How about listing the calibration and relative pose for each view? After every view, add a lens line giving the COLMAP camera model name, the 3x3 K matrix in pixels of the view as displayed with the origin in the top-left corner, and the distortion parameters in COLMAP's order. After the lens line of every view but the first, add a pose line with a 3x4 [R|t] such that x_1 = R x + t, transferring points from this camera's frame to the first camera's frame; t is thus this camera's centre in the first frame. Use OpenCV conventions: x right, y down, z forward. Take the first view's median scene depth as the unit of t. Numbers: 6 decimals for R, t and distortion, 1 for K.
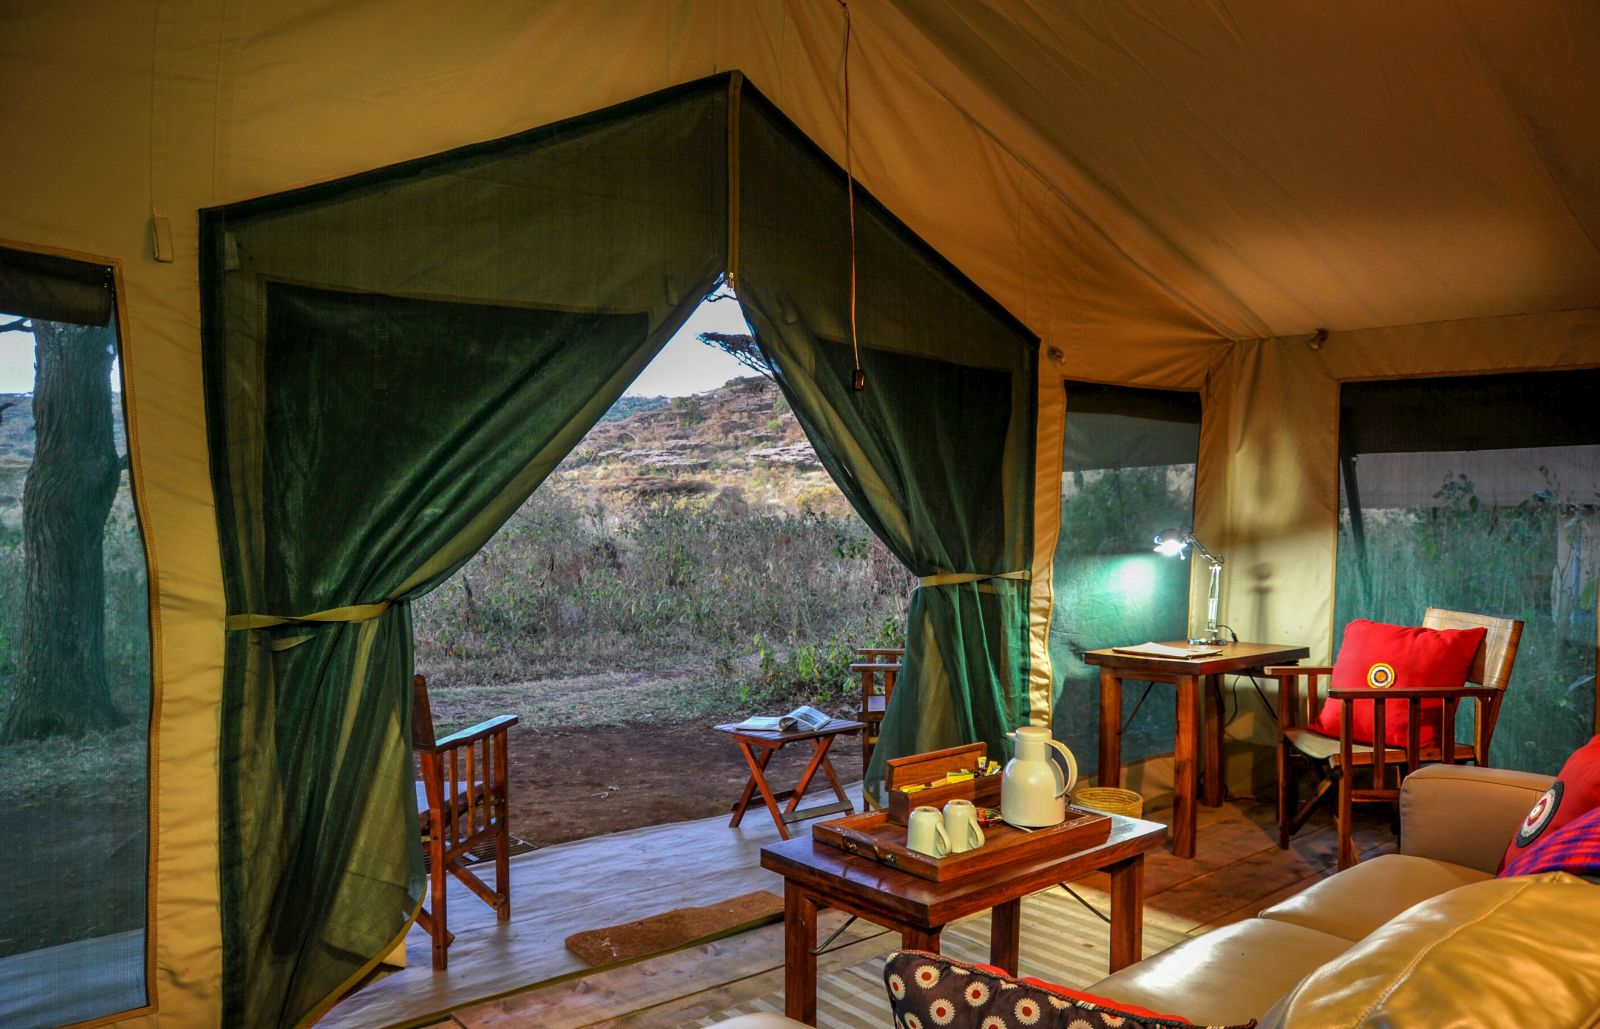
lens RADIAL K [[1171.4, 0, 799.2], [0, 1171.4, 517.3], [0, 0, 1]] dist [0.005699, 0.000711]
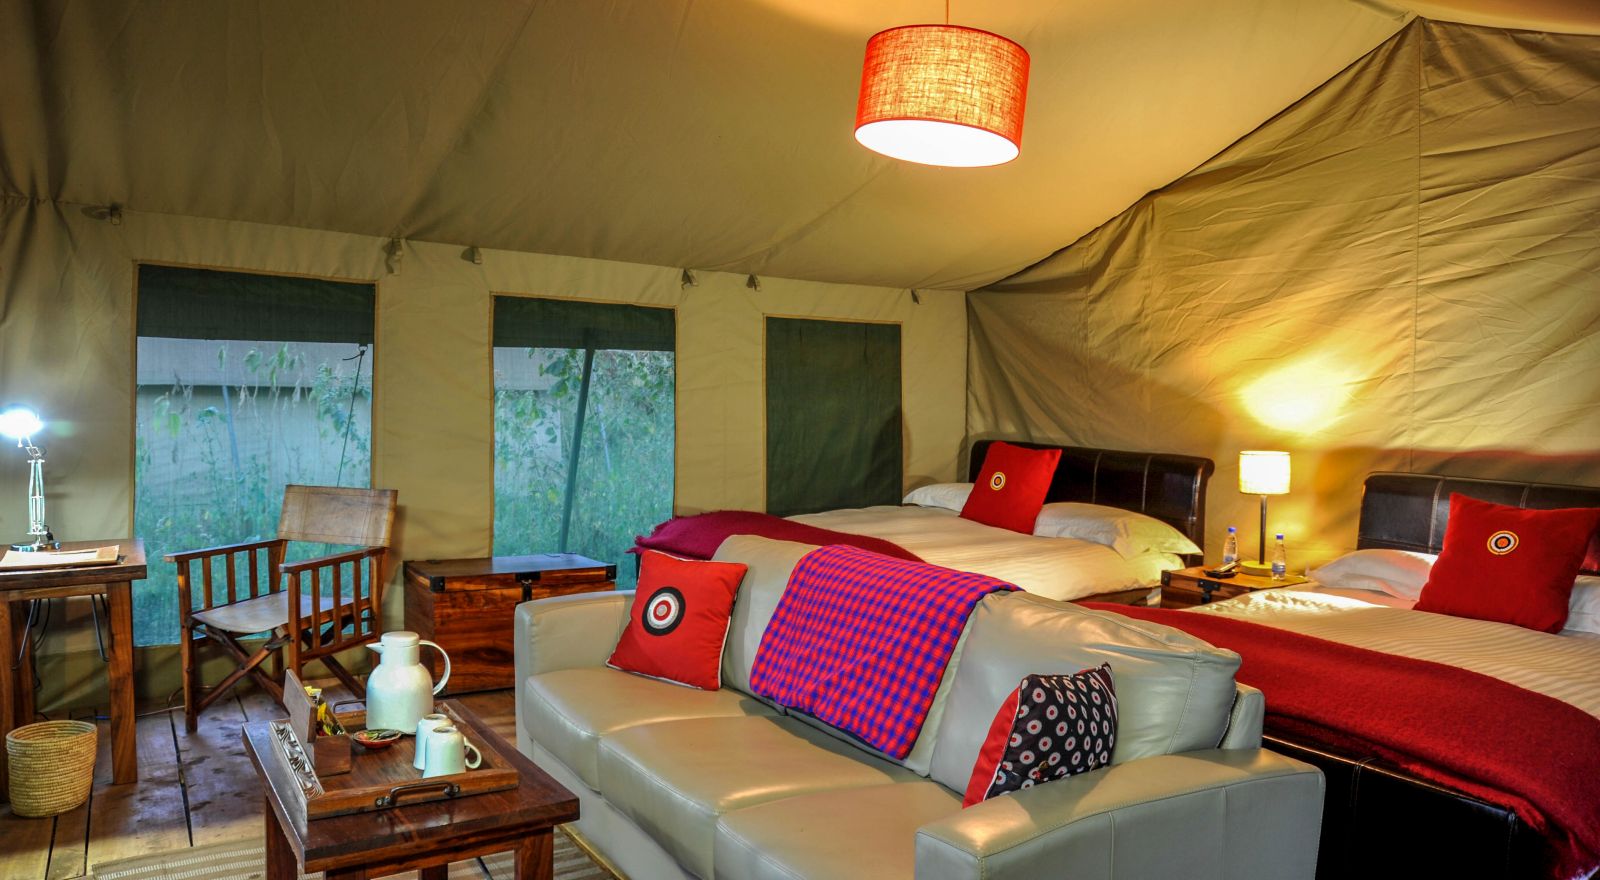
lens RADIAL K [[1139.6, 0, 798.2], [0, 1139.6, 444.3], [0, 0, 1]] dist [0.004714, 0.001963]
pose [[0.175881, -0.032704, 0.983868, -0.735908], [-0.008460, 0.999361, 0.034731, -0.006652], [-0.984375, -0.014432, 0.175492, 0.586113]]
